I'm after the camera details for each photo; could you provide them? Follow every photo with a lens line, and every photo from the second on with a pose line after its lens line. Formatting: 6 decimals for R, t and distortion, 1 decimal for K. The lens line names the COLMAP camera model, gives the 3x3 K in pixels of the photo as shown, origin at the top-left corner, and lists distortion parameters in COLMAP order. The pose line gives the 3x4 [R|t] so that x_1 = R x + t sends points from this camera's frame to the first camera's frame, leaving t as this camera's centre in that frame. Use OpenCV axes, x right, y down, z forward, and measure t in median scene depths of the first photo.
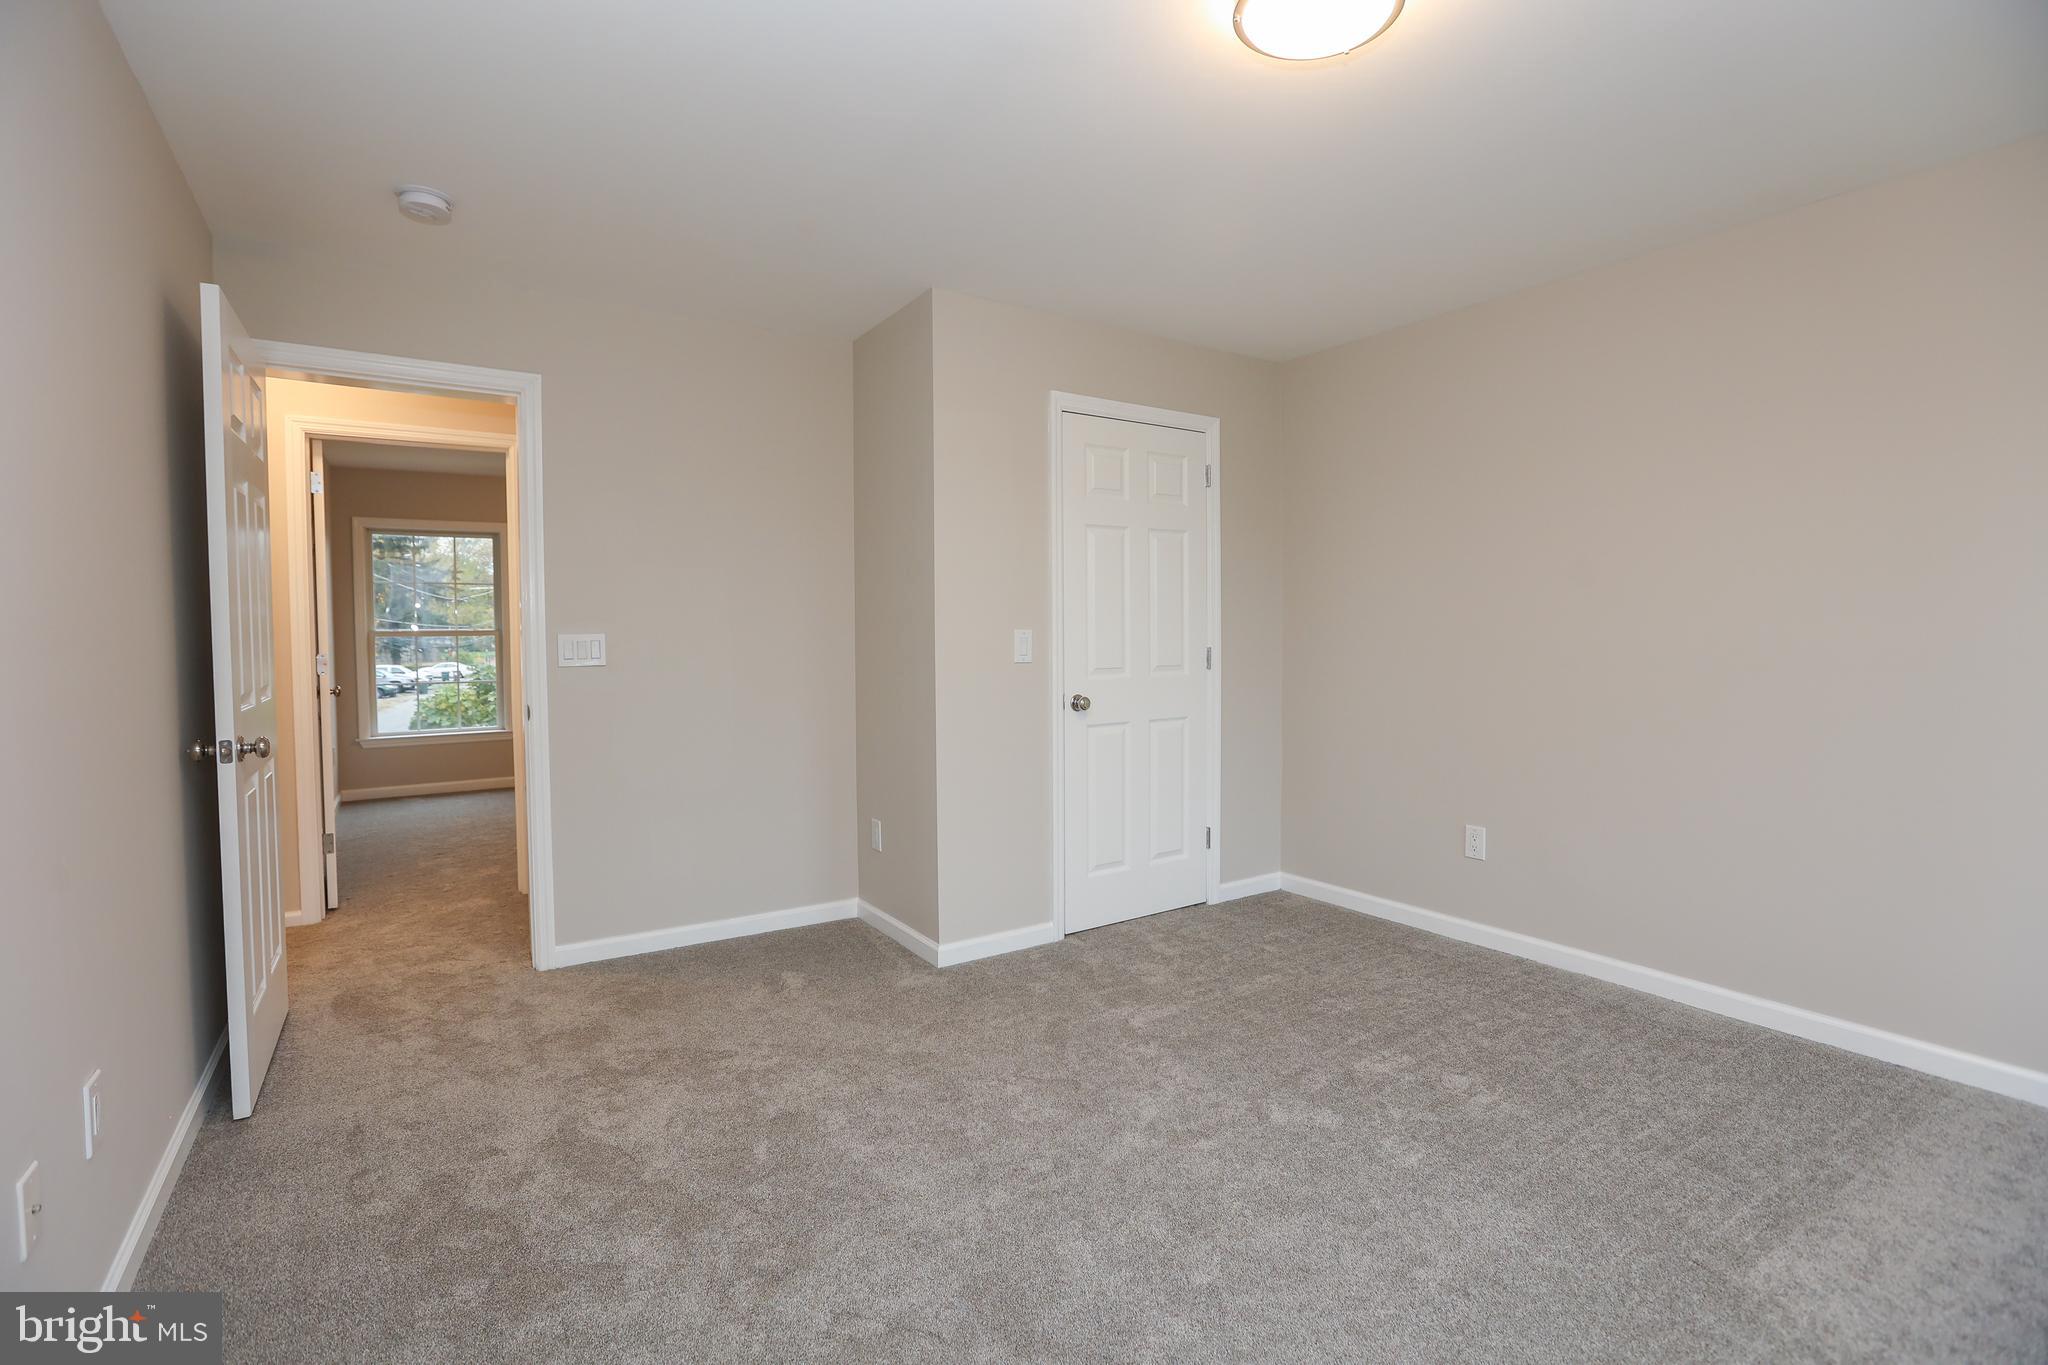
lens RADIAL K [[939.9, 0, 1018.2], [0, 939.9, 659.6], [0, 0, 1]] dist [-0.000448, -0.000062]
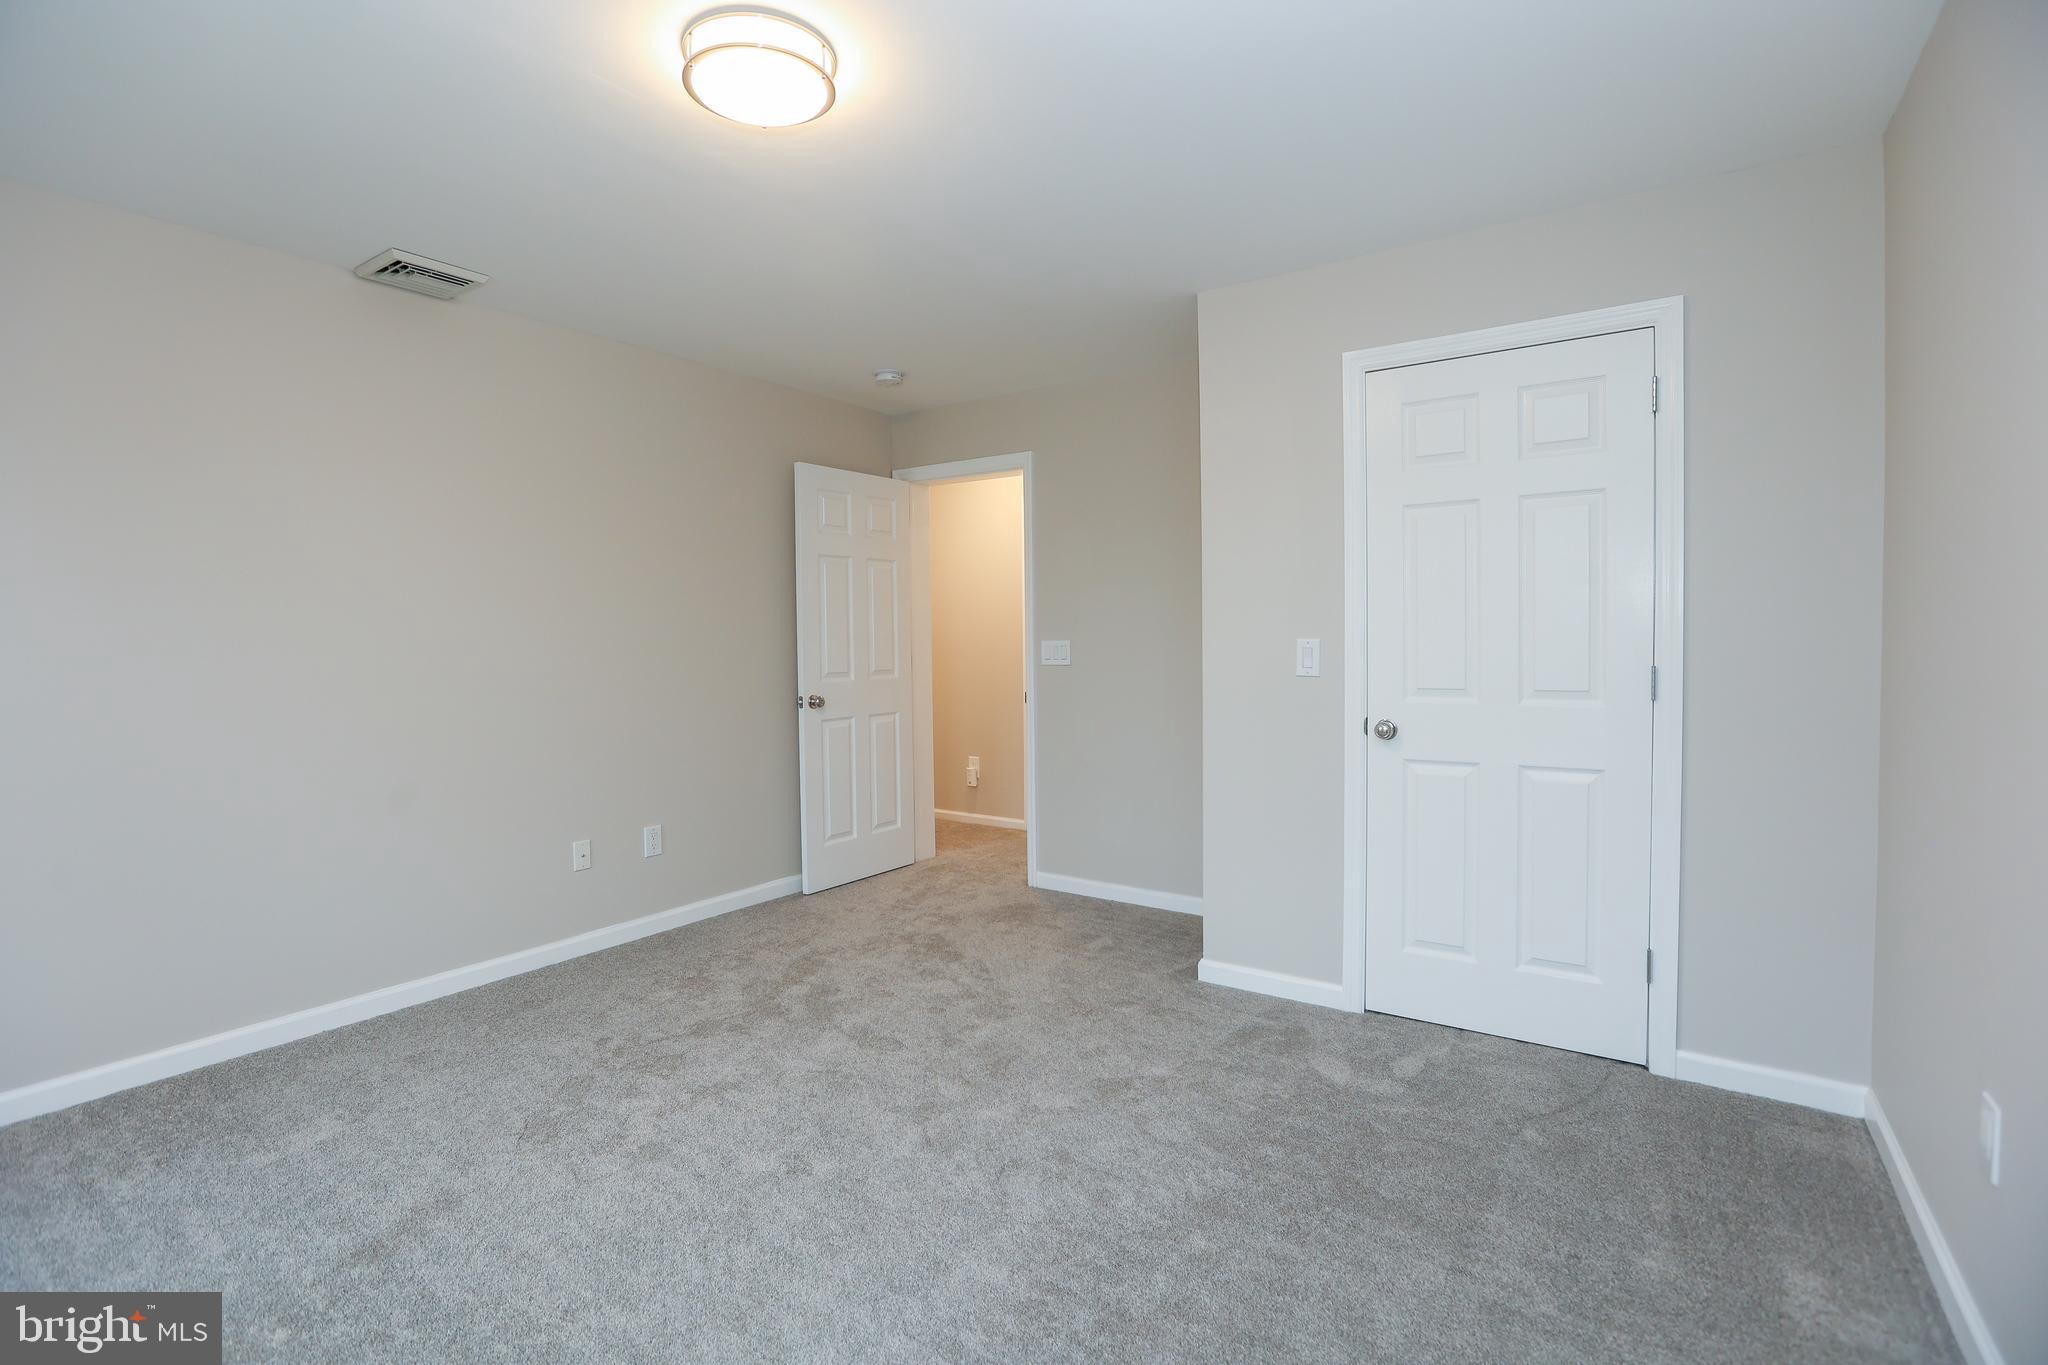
lens RADIAL K [[968.8, 0, 1009.5], [0, 968.8, 671.8], [0, 0, 1]] dist [-0.001653, 0.018618]
pose [[0.381966, 0.034084, -0.923548, 0.769159], [-0.025713, 0.999325, 0.026246, -0.018270], [0.923819, 0.013722, 0.382585, 0.419878]]
